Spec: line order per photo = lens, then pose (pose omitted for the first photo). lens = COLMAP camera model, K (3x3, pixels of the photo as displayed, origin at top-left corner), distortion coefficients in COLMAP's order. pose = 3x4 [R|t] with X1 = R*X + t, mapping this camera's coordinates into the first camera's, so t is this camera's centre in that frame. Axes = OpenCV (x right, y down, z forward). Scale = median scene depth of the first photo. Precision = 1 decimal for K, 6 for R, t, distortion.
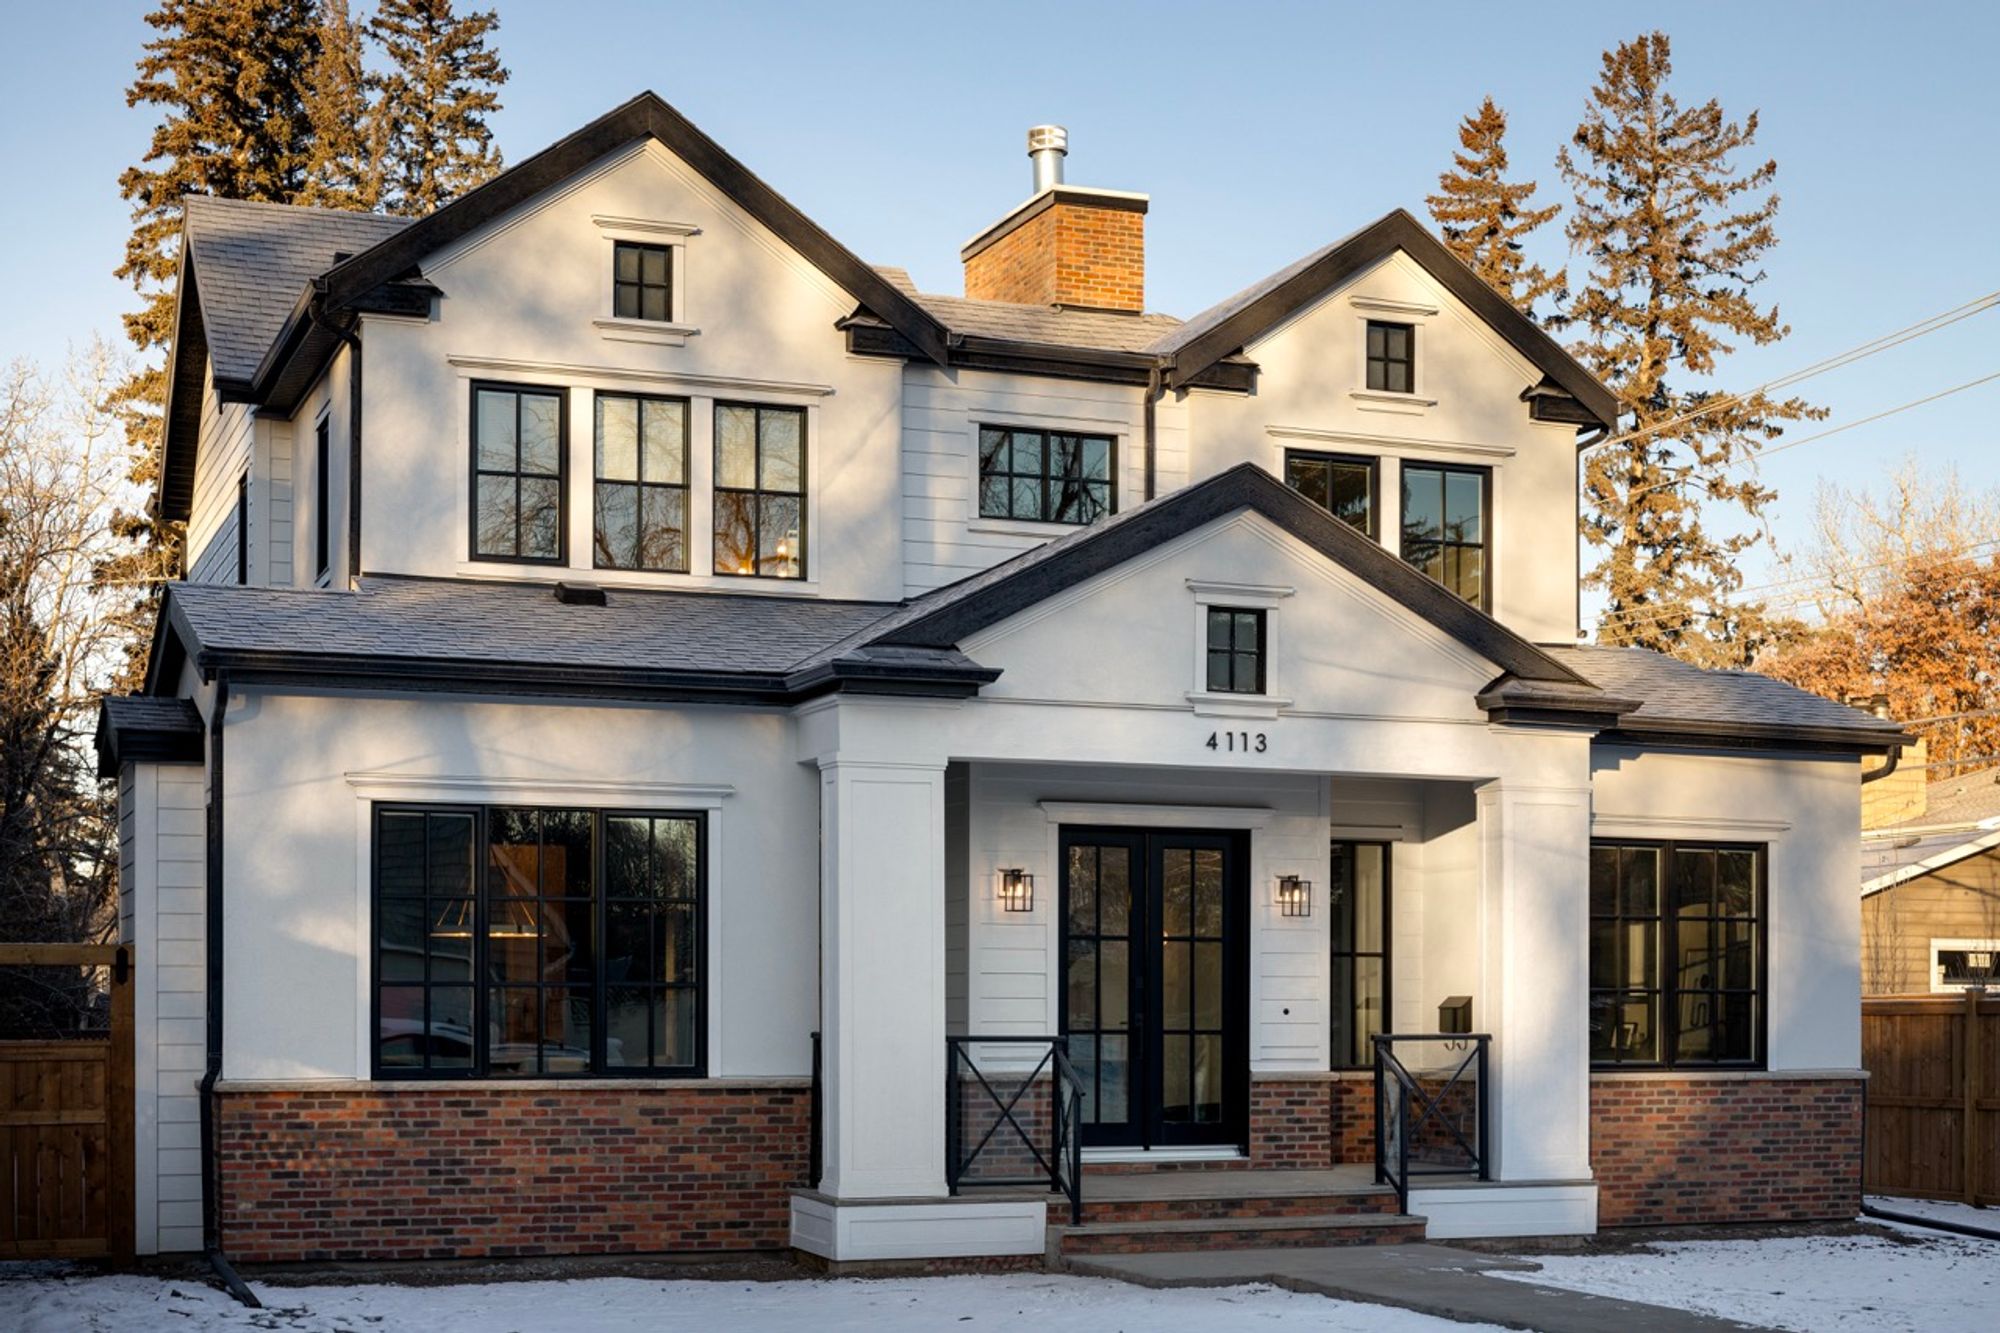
lens RADIAL K [[2859.9, 0, 1045.0], [0, 2859.9, 1011.9], [0, 0, 1]] dist [-0.055963, 0.092157]
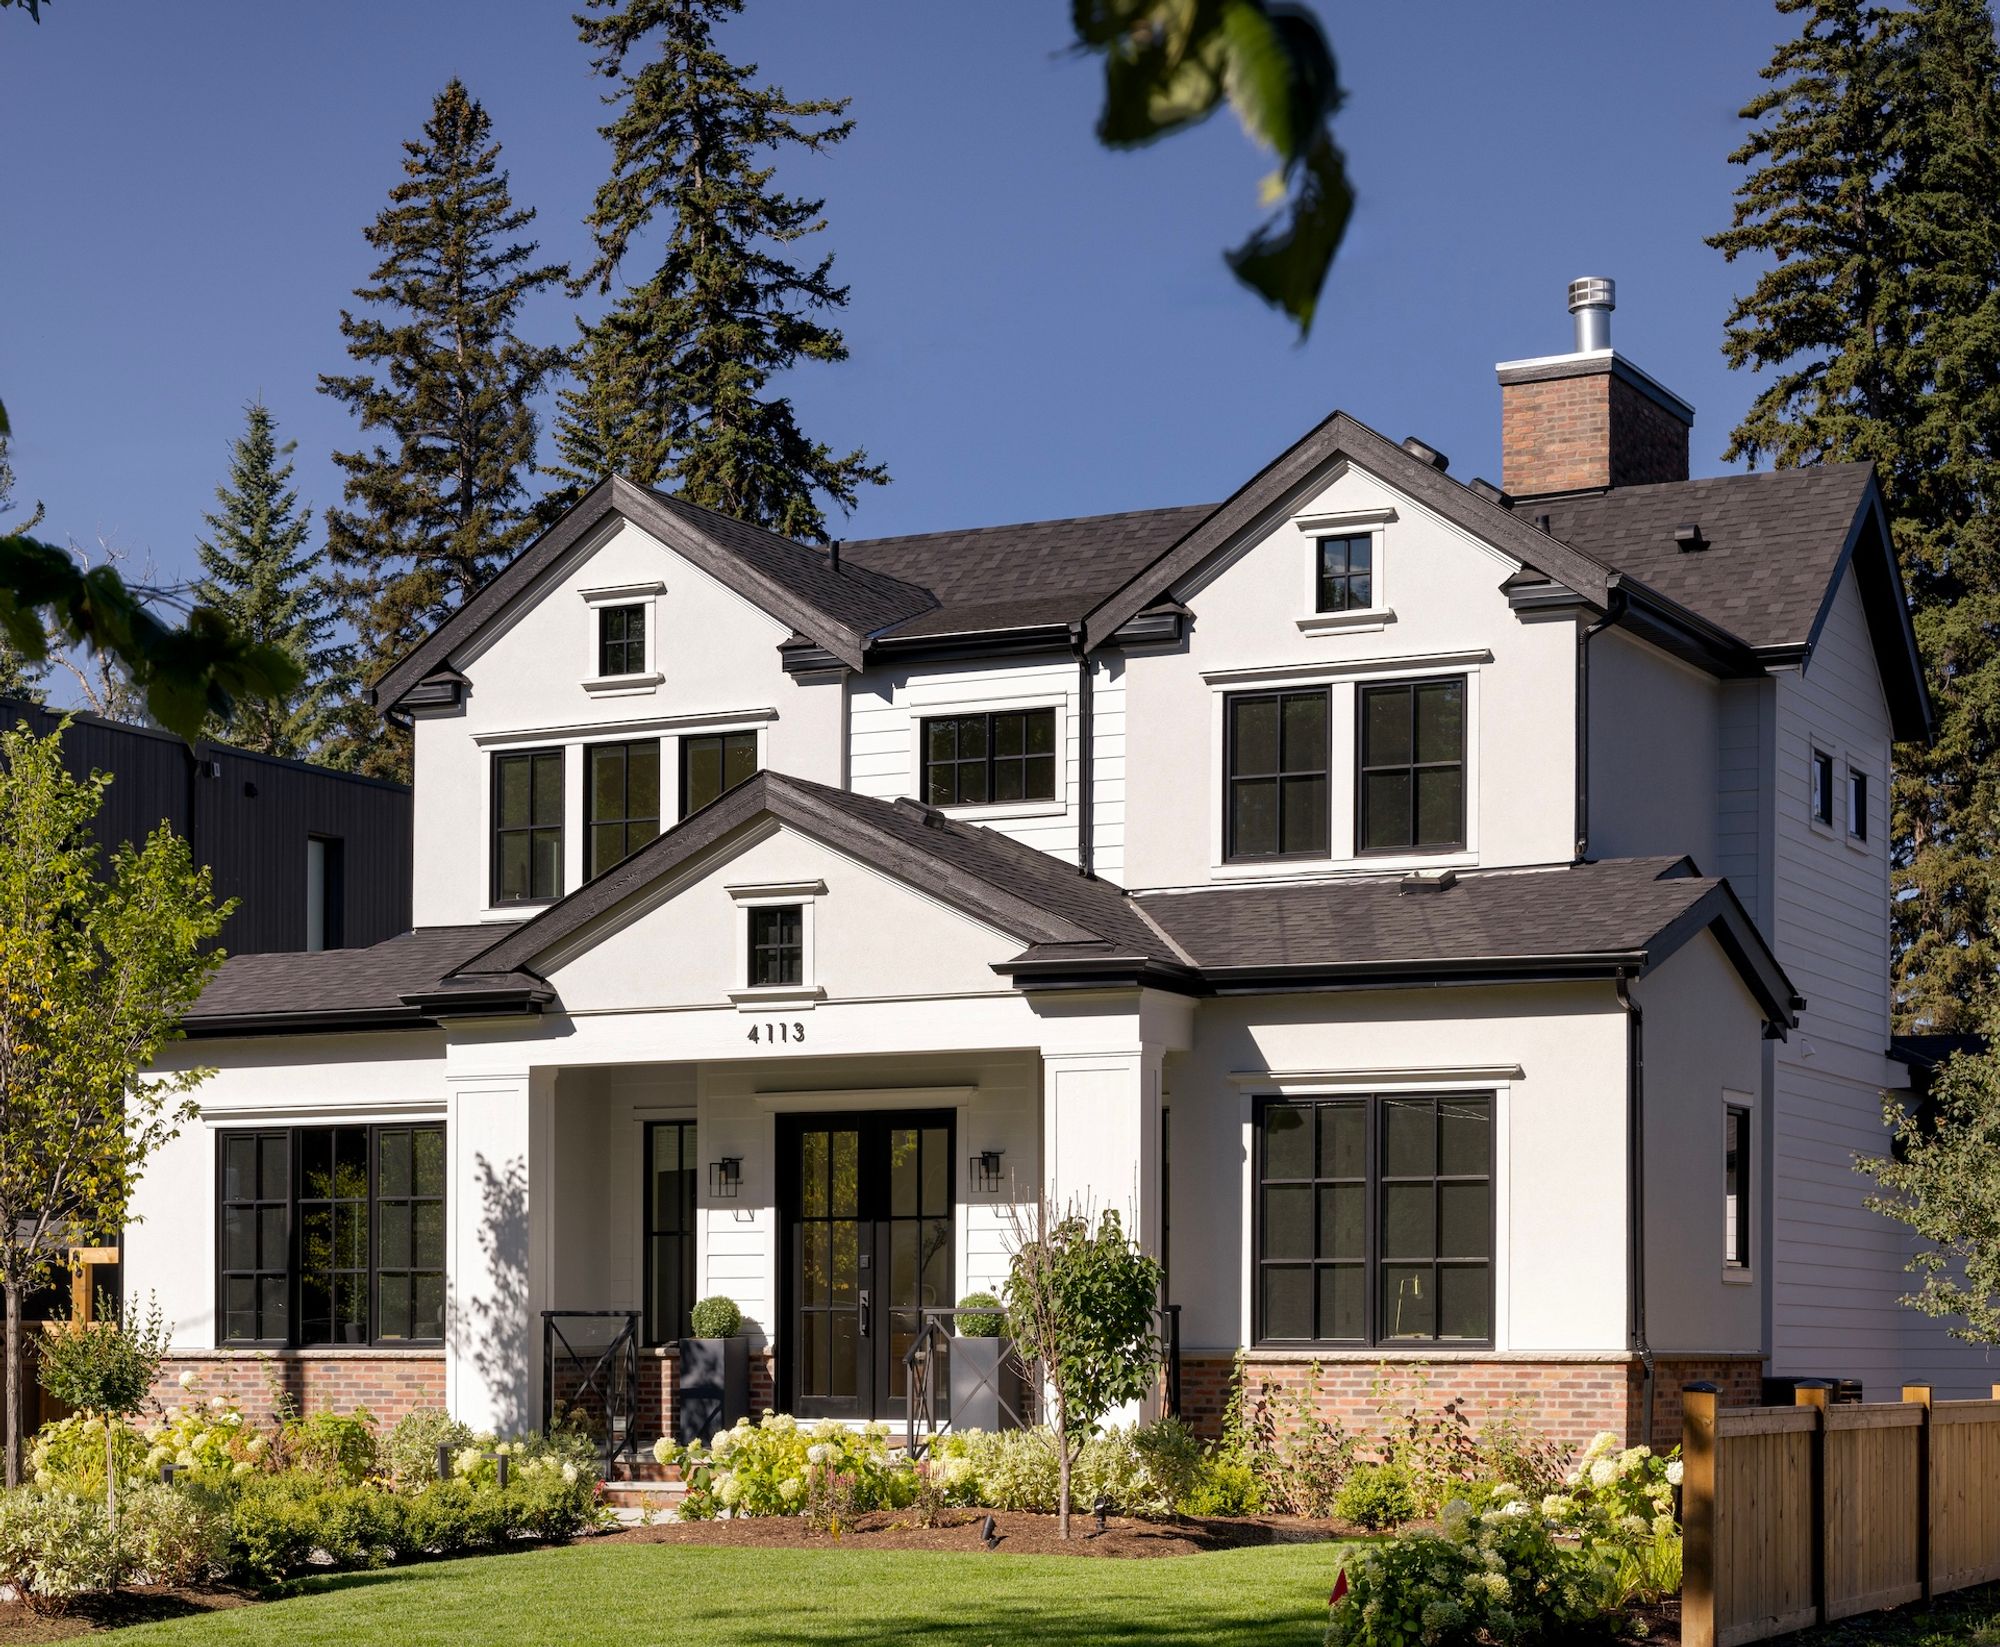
lens RADIAL K [[4079.2, 0, 919.2], [0, 4079.2, 1187.7], [0, 0, 1]] dist [0.046633, 0.033670]
pose [[0.644396, -0.031161, -0.764057, 1.156122], [0.001664, 0.999224, -0.039348, 0.020838], [0.764690, 0.024084, 0.643948, 0.063482]]
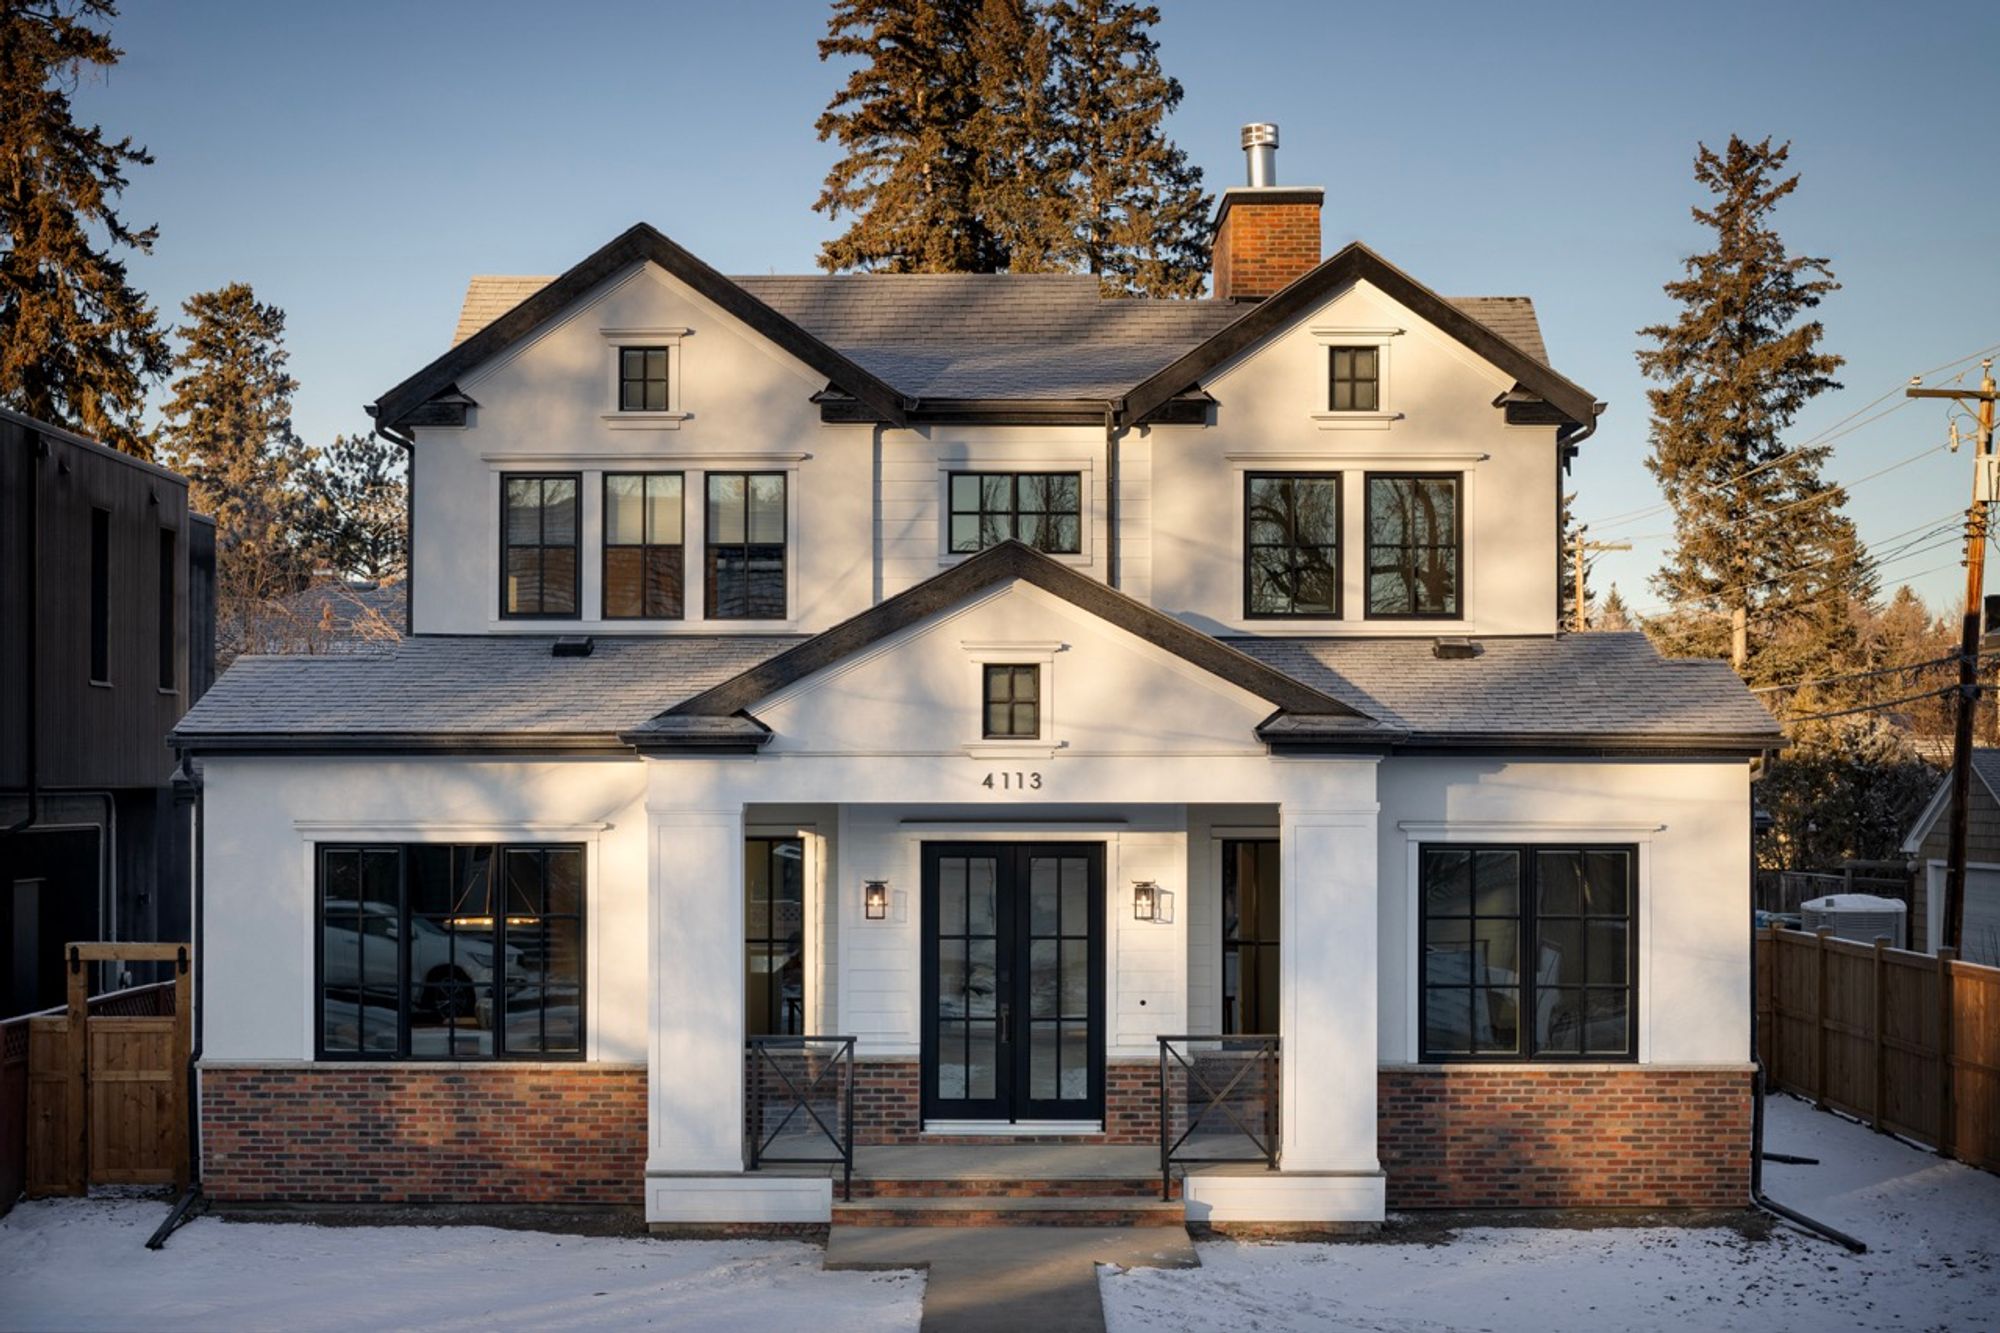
lens RADIAL K [[2868.7, 0, 1002.6], [0, 2868.7, 733.4], [0, 0, 1]] dist [-0.038832, -0.007694]
pose [[0.922473, -0.006782, -0.386001, 0.467609], [0.001031, 0.999885, -0.015103, -0.088555], [0.386059, 0.013534, 0.922375, -0.056693]]
